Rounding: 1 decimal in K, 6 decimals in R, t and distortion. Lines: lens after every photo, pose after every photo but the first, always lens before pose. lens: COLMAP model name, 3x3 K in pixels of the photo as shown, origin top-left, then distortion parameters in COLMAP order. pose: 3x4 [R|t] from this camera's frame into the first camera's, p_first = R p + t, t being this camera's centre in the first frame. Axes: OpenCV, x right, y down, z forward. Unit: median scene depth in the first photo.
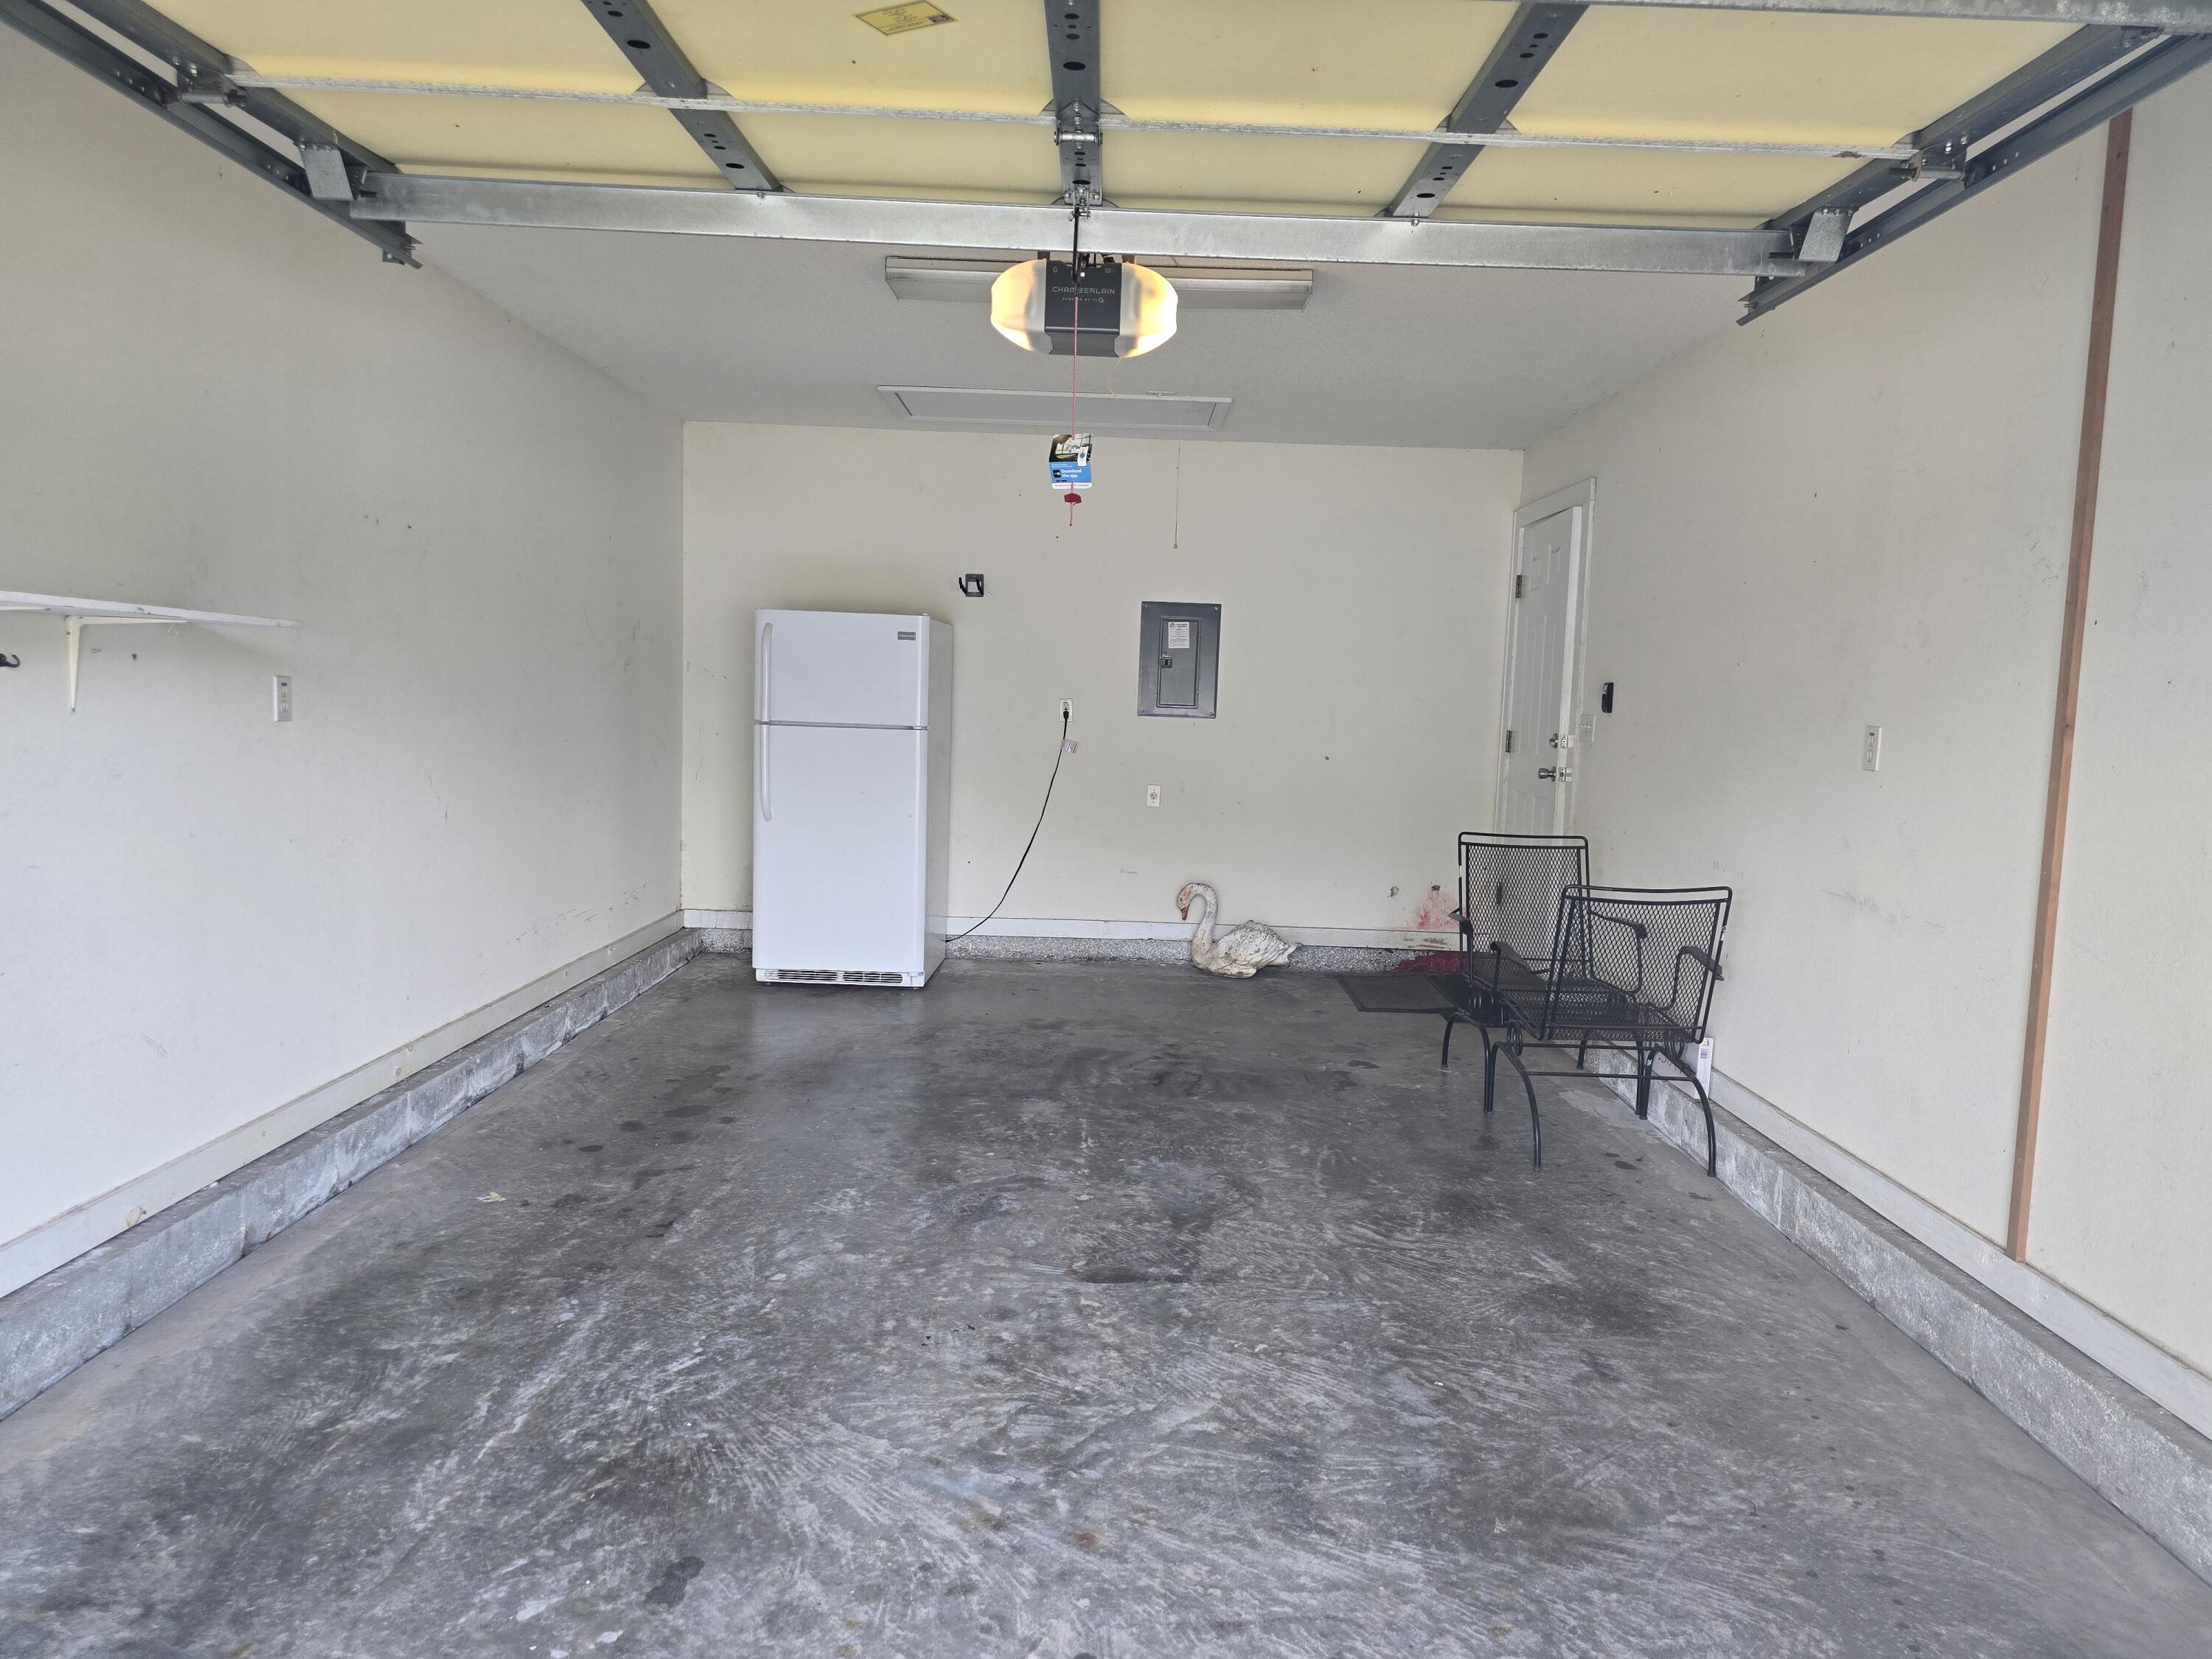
lens RADIAL K [[1619.8, 0, 1107.3], [0, 1619.8, 830.9], [0, 0, 1]] dist [0.051281, -0.003870]
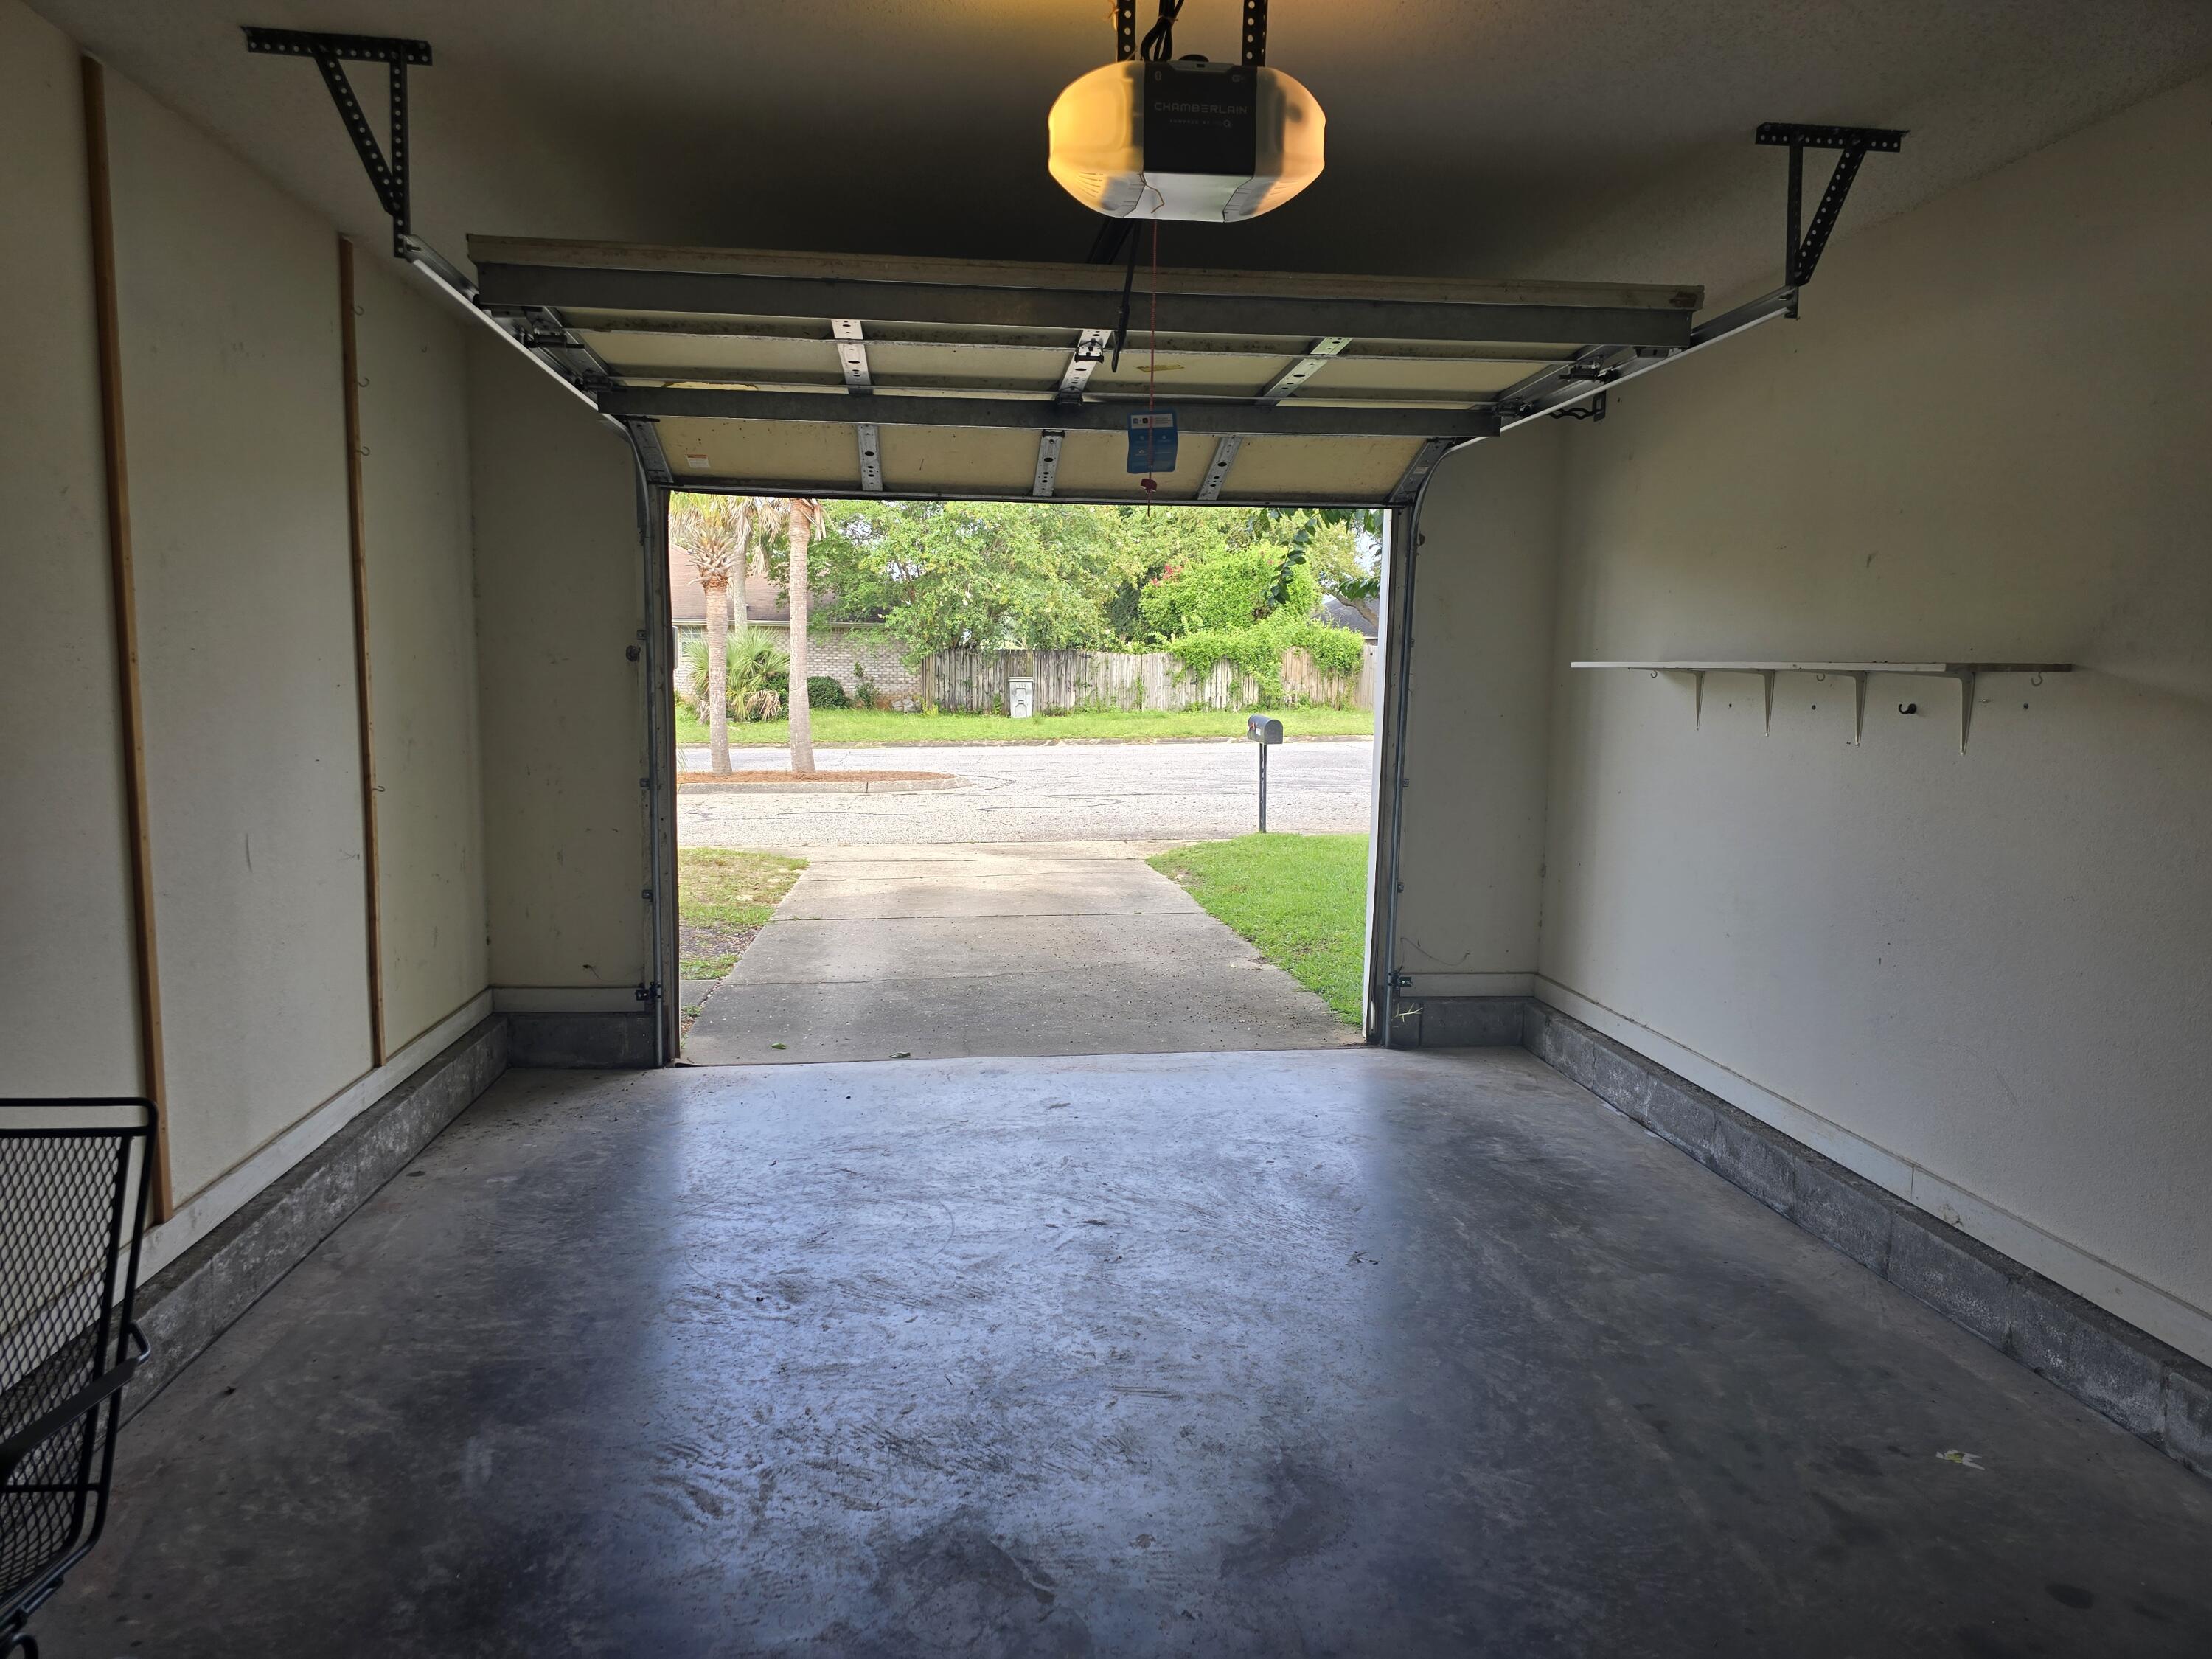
lens RADIAL K [[1619.8, 0, 1105.7], [0, 1619.8, 831.7], [0, 0, 1]] dist [0.051281, -0.003870]
pose [[-0.992816, -0.032418, -0.115175, 0.102853], [-0.053282, 0.981670, 0.182987, -0.192140], [0.107131, 0.187810, -0.976345, 2.024404]]
